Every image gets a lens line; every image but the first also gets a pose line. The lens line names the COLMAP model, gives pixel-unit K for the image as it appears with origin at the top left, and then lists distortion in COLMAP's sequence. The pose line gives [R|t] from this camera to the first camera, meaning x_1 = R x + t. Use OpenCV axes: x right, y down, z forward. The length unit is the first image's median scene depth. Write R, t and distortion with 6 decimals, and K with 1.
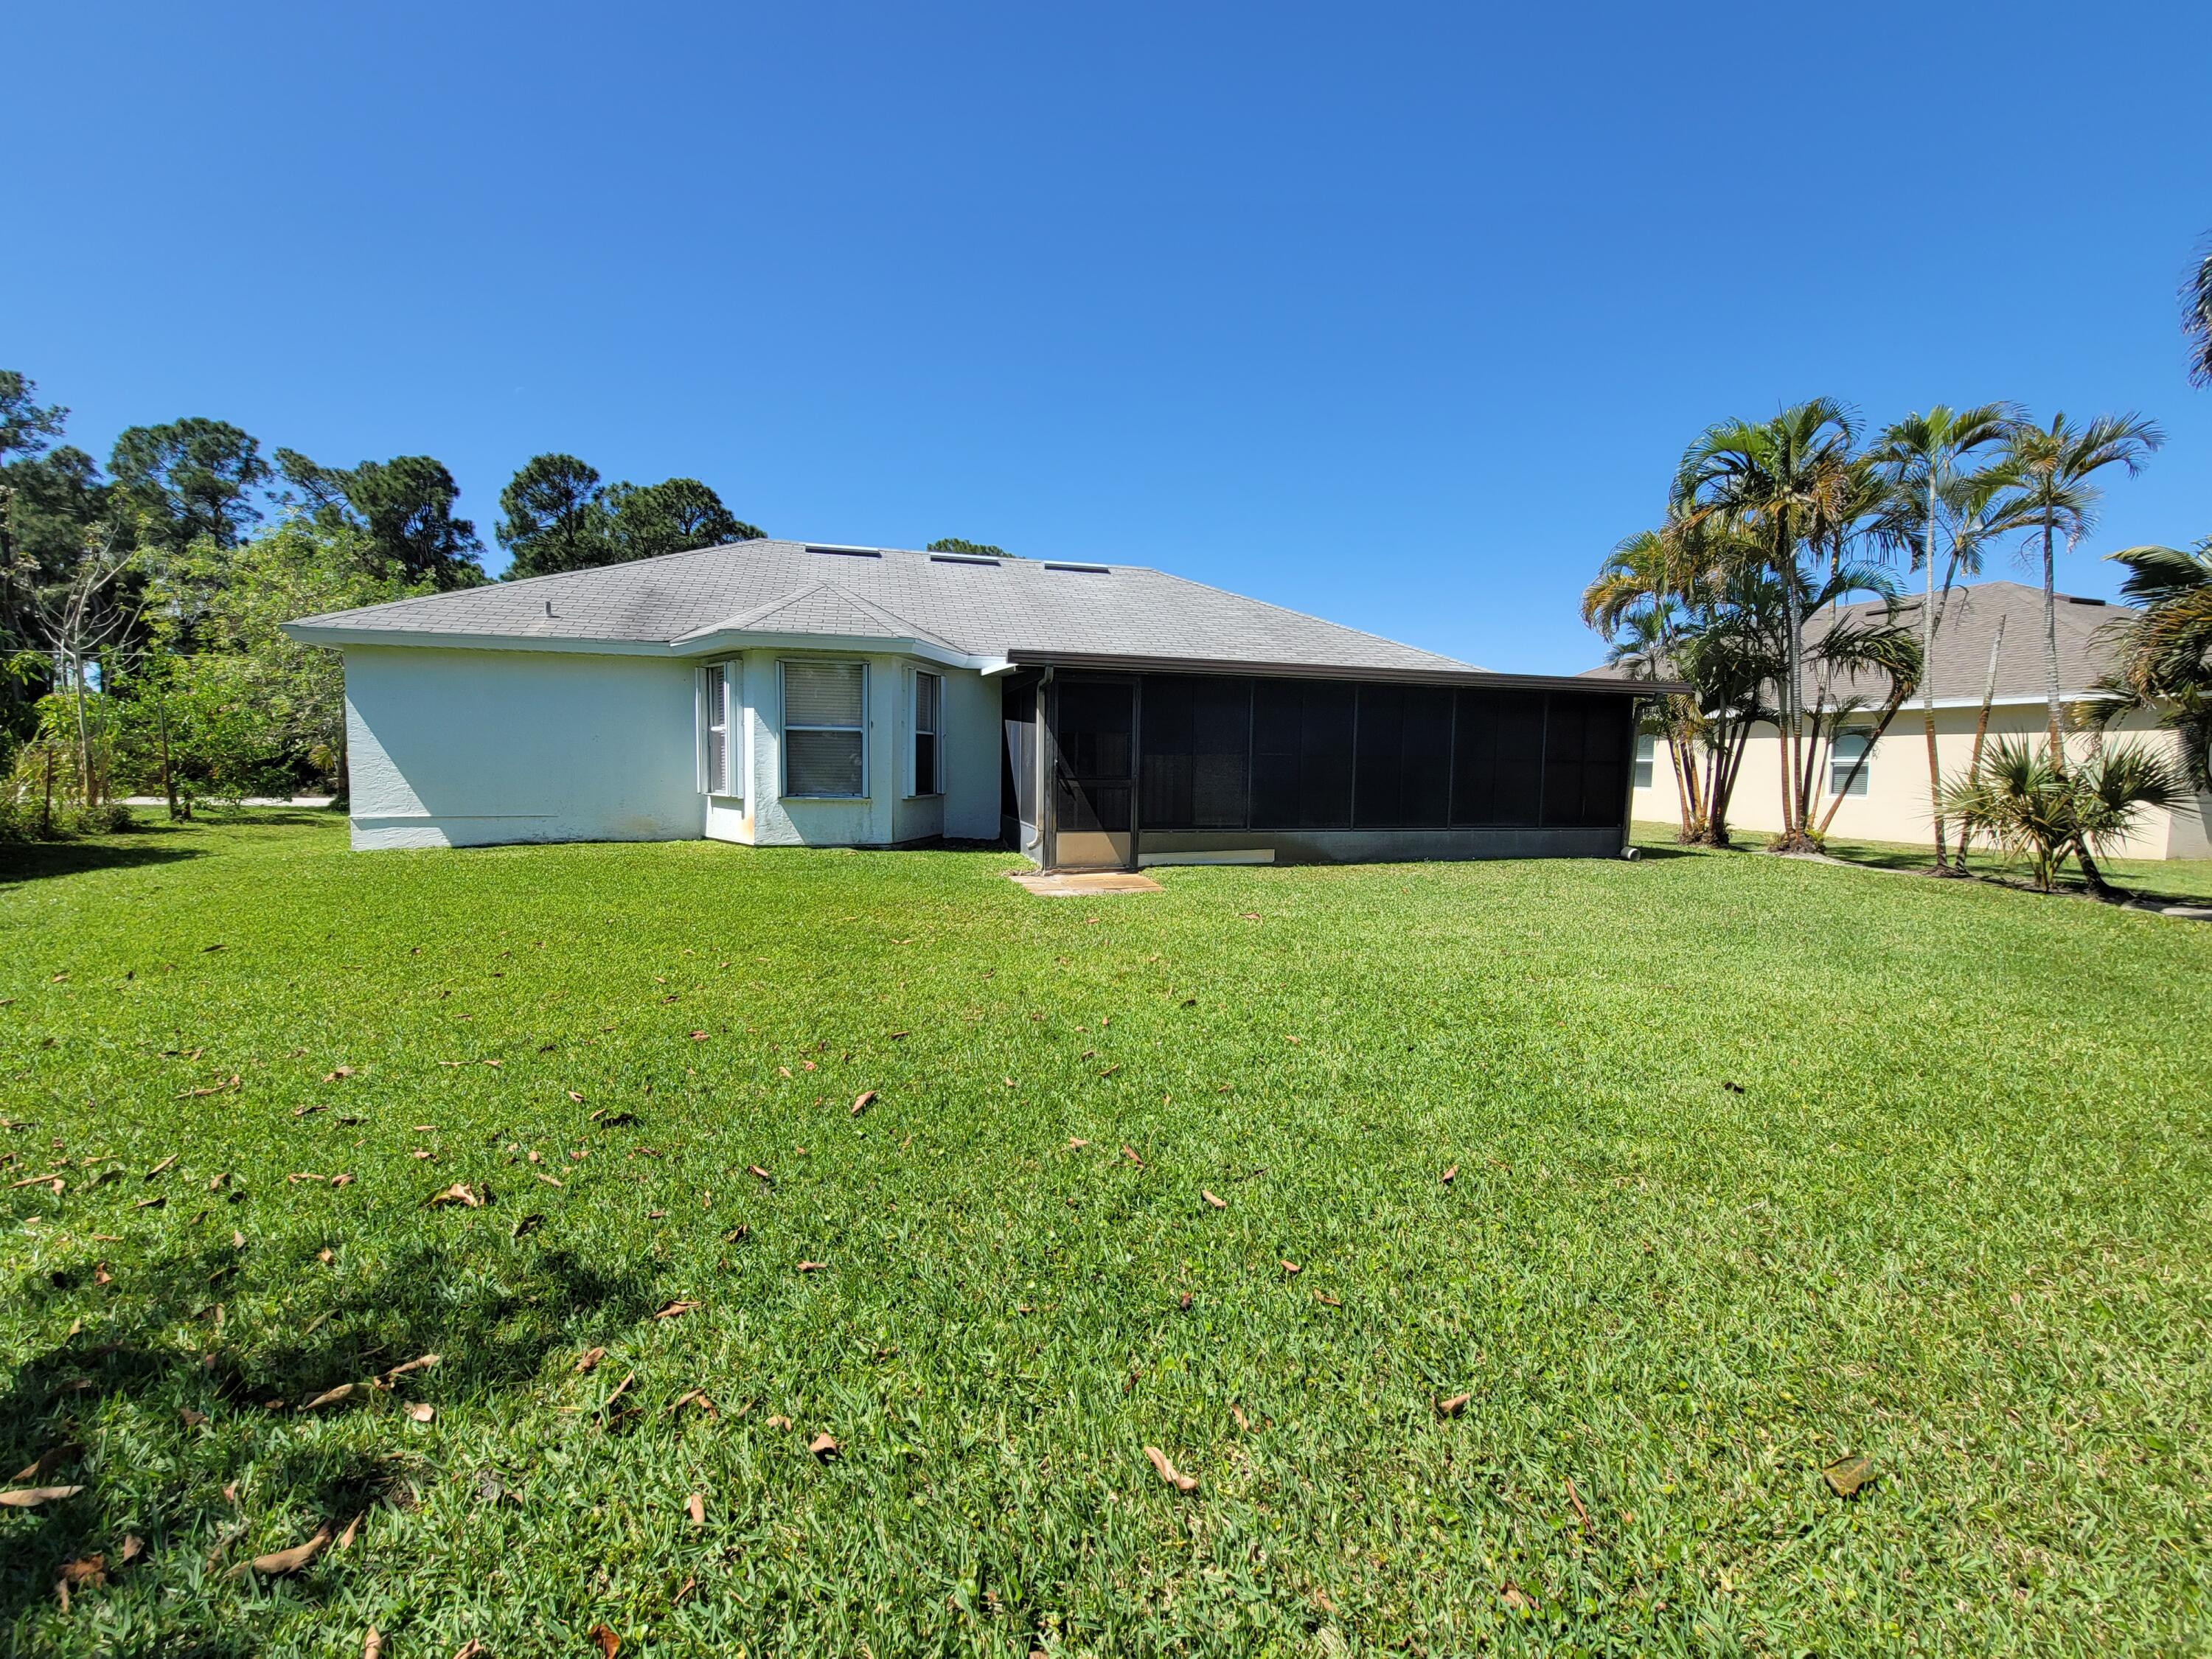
lens RADIAL K [[894.8, 0, 1106.0], [0, 894.8, 829.5], [0, 0, 1]] dist [0.000269, 0.000032]
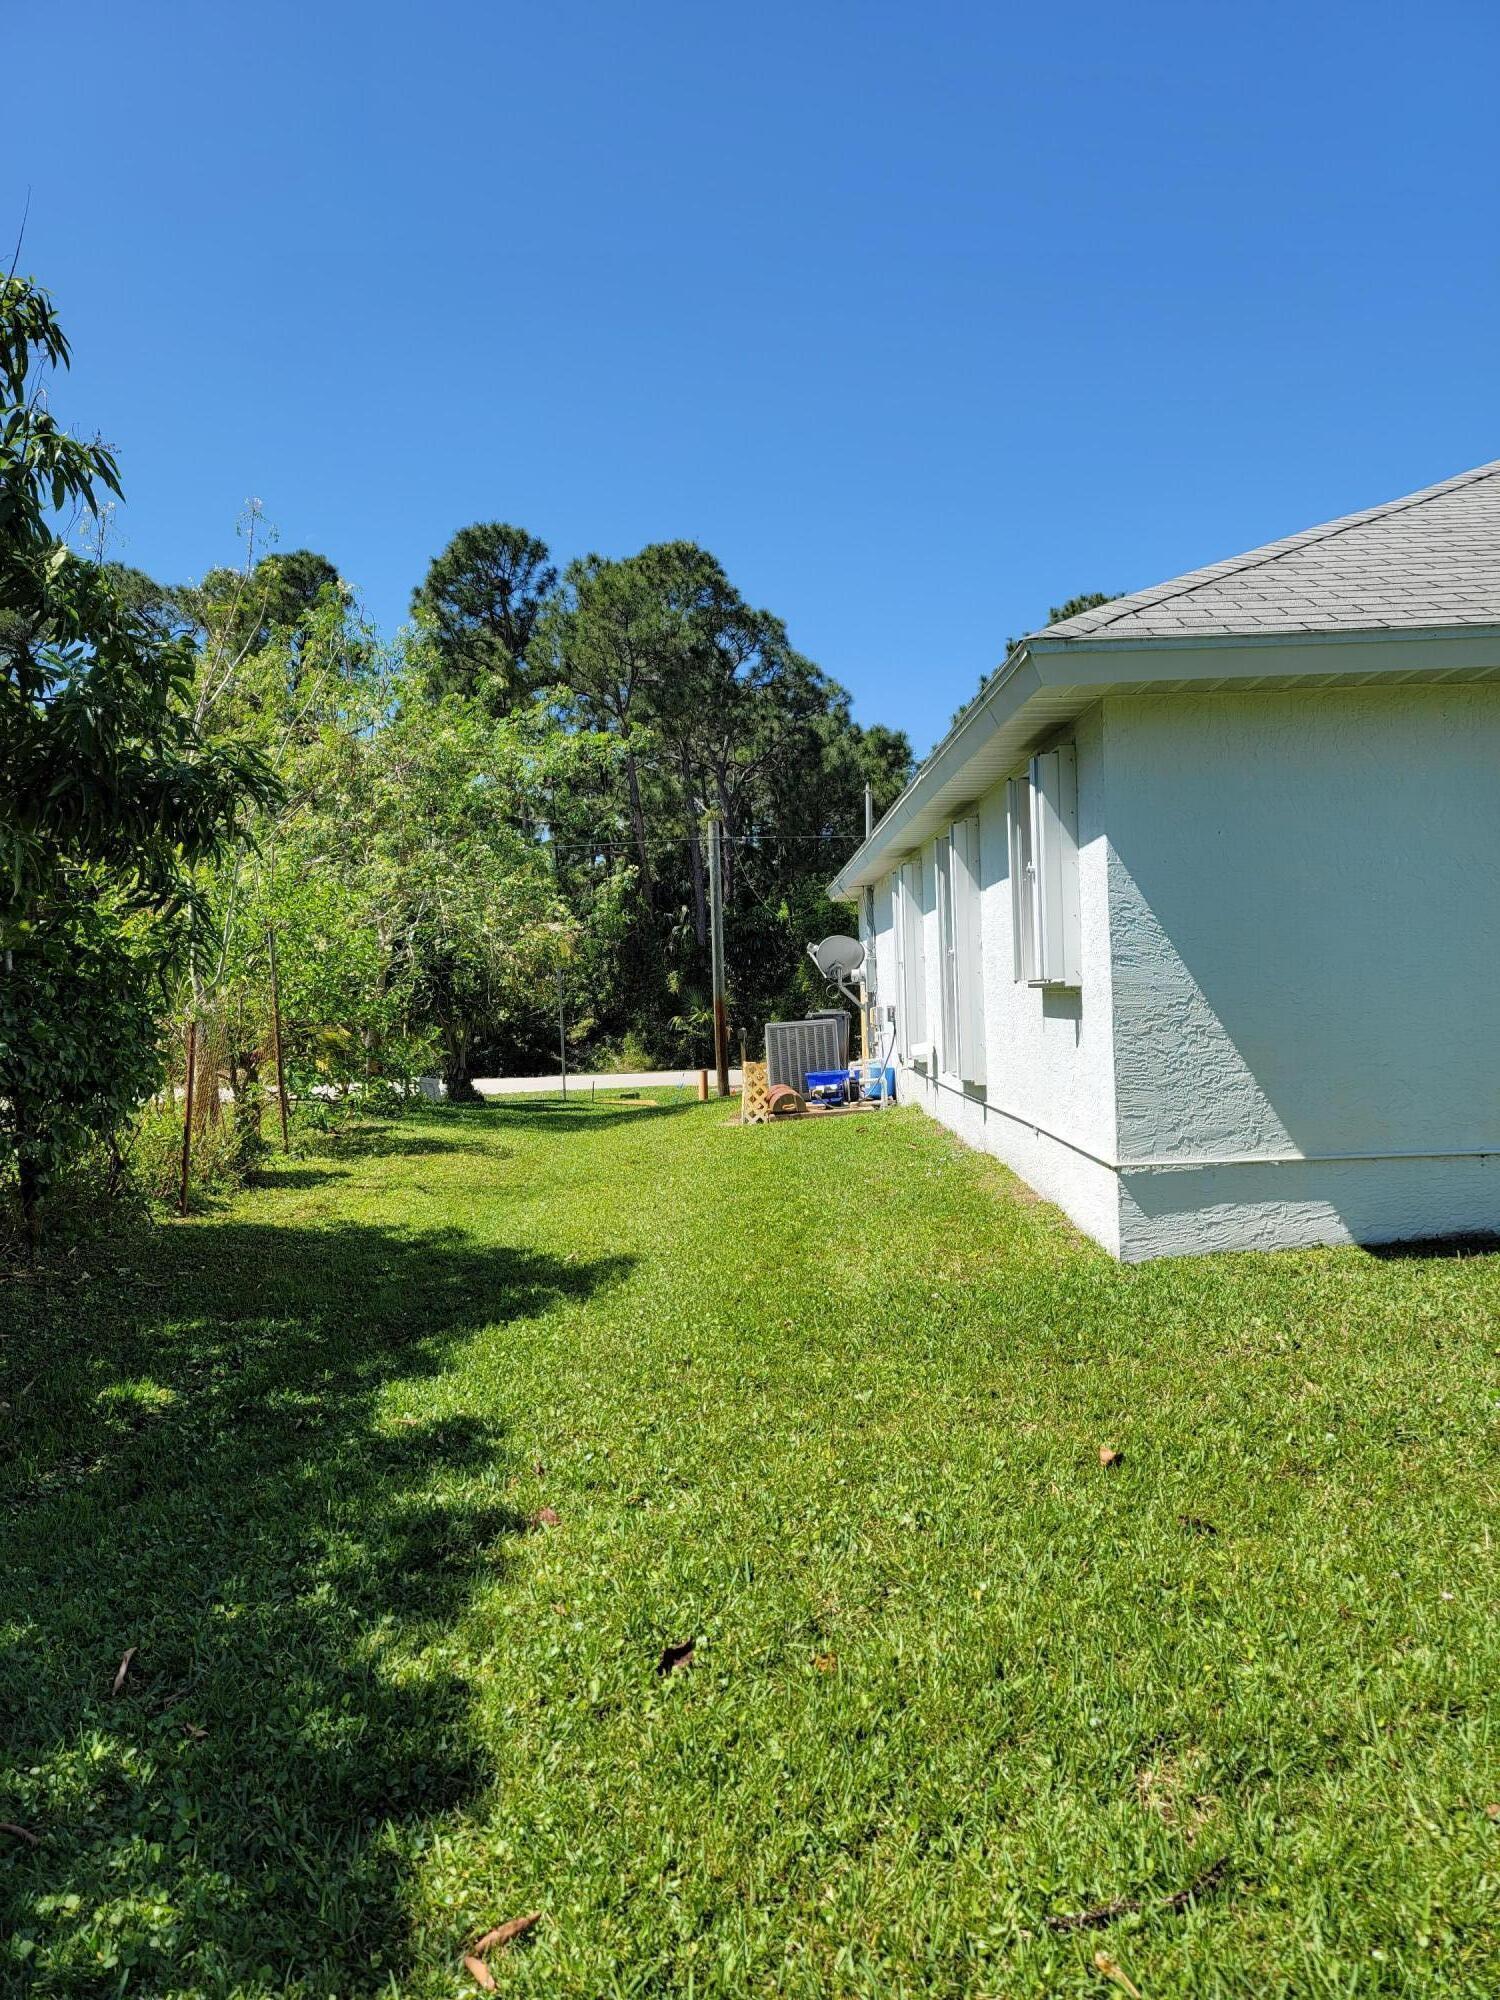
lens RADIAL K [[1490.3, 0, 750.0], [0, 1490.3, 1000.0], [0, 0, 1]] dist [0.004571, 0.002220]
pose [[0.965763, -0.044619, -0.255559, -0.194171], [0.024708, 0.996440, -0.080600, -0.008542], [0.258245, 0.071526, 0.963428, 0.088082]]
